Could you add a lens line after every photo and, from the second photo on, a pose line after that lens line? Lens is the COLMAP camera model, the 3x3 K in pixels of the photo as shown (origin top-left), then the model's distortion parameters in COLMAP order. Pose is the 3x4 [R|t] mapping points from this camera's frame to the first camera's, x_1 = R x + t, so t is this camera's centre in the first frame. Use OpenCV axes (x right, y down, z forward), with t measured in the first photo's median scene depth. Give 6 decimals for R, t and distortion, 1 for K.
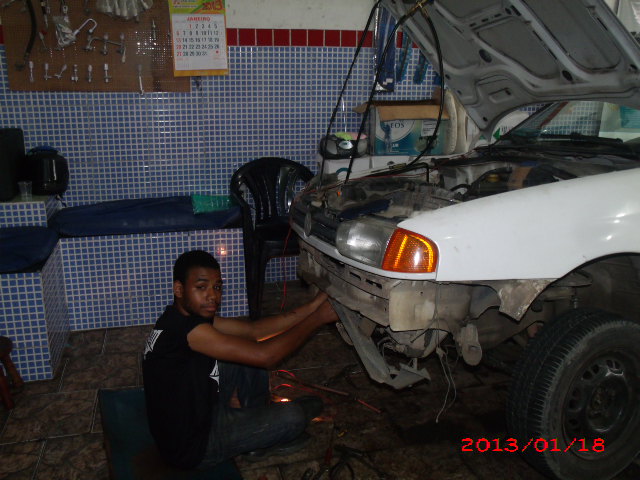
lens RADIAL K [[602.1, 0, 322.5], [0, 602.1, 238.2], [0, 0, 1]] dist [-0.053763, 0.000000]
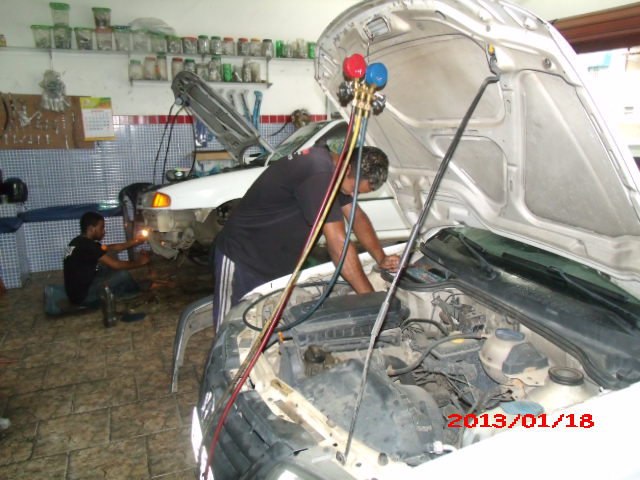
lens RADIAL K [[508.9, 0, 315.6], [0, 508.9, 242.0], [0, 0, 1]] dist [-0.007731, -0.021939]
pose [[0.991532, -0.045316, 0.121696, 0.287489], [0.053471, 0.996477, -0.064604, 0.209225], [-0.118340, 0.070565, 0.990463, -0.715225]]
